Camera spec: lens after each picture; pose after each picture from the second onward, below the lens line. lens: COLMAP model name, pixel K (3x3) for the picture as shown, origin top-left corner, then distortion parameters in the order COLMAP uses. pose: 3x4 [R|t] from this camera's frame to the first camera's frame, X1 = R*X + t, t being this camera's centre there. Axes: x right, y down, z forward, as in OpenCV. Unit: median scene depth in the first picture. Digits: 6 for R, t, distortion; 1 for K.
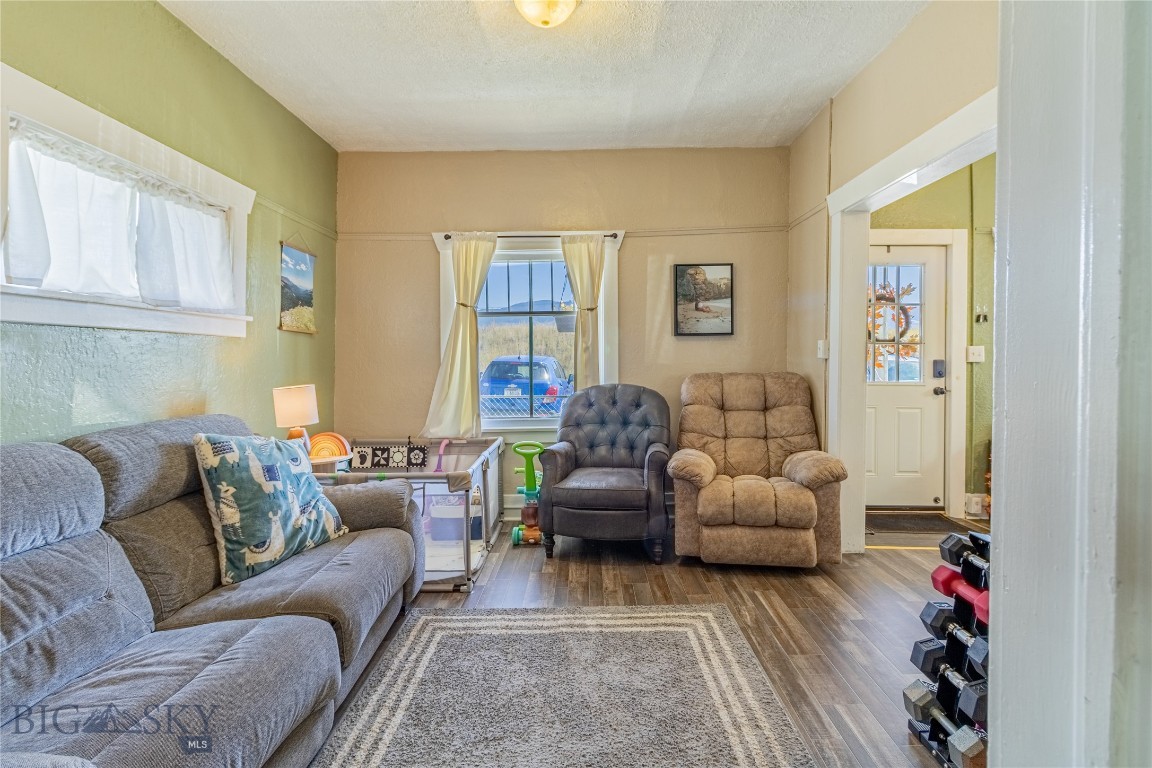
lens RADIAL K [[549.2, 0, 574.9], [0, 549.2, 364.0], [0, 0, 1]] dist [0.002542, 0.000312]
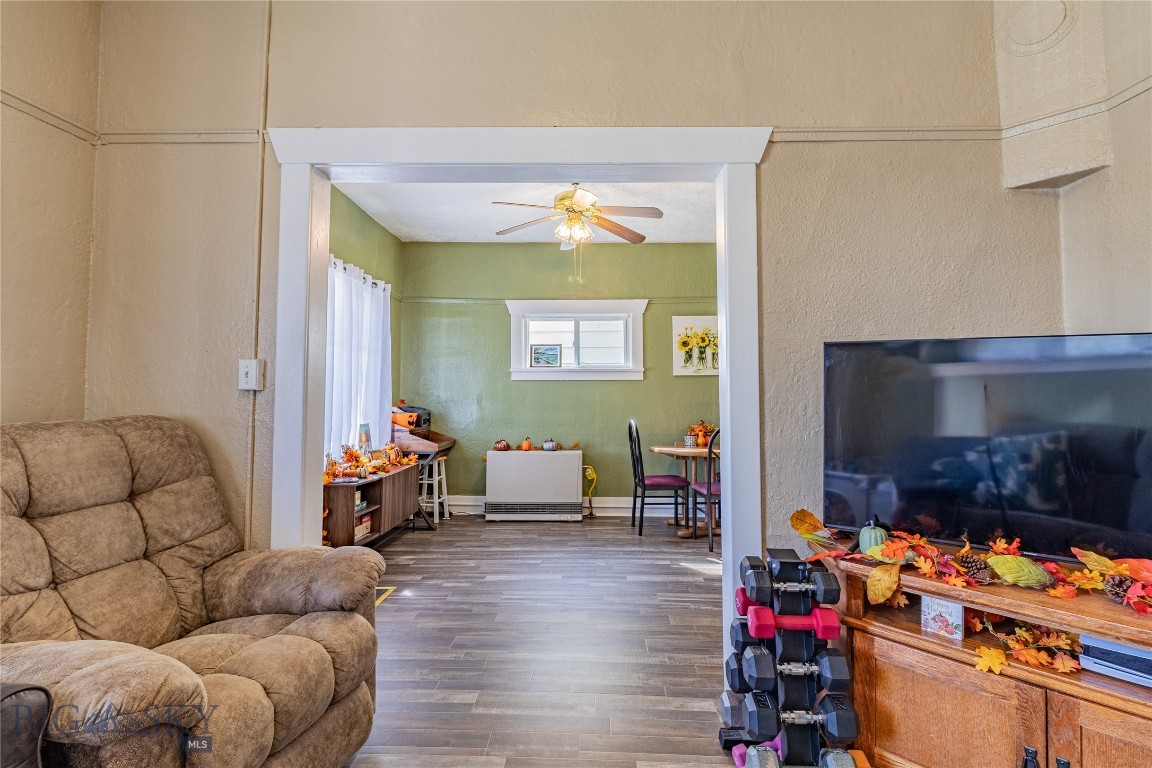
lens RADIAL K [[559.6, 0, 580.0], [0, 559.6, 366.7], [0, 0, 1]] dist [0.001235, -0.000777]
pose [[0.011371, 0.044203, 0.998958, -0.140765], [0.013509, 0.998924, -0.044356, -0.002993], [-0.999844, 0.013999, 0.010762, 0.590197]]
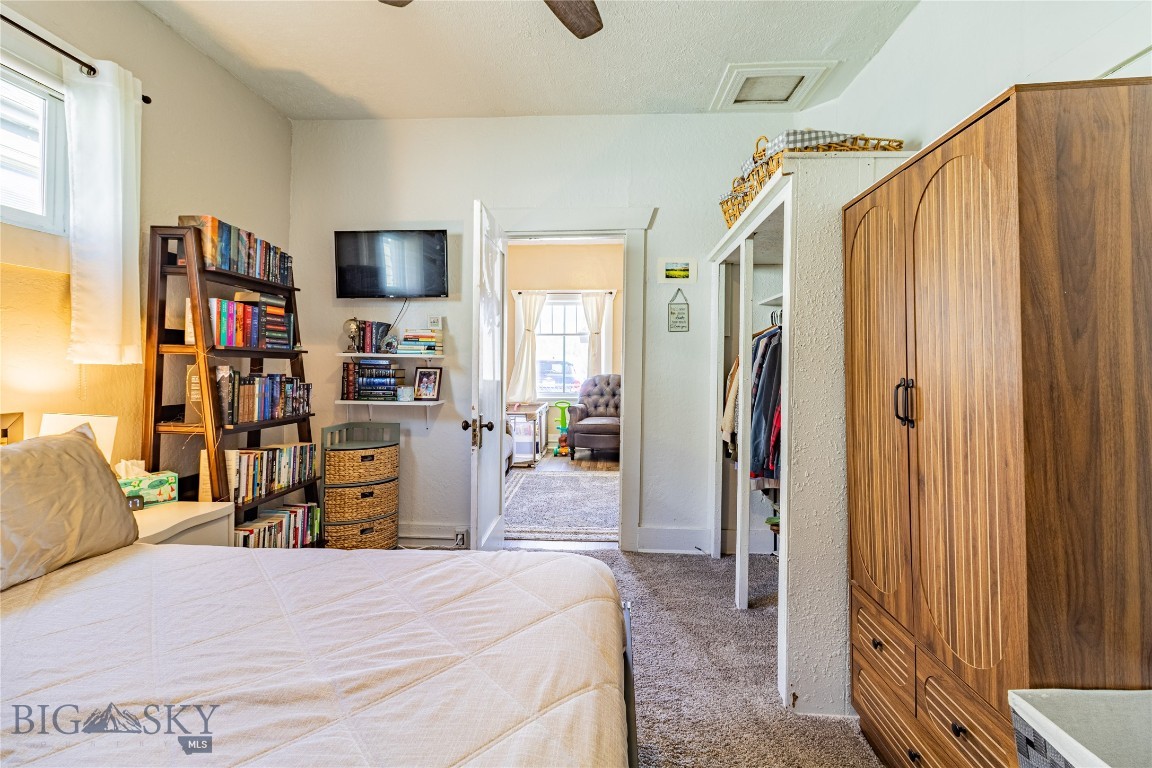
lens RADIAL K [[531.7, 0, 575.8], [0, 531.7, 365.5], [0, 0, 1]] dist [0.001301, 0.000672]
pose [[0.998543, 0.014514, -0.051980, 0.054880], [-0.014247, 0.999883, 0.005488, -0.000876], [0.052053, -0.004740, 0.998633, -0.825664]]
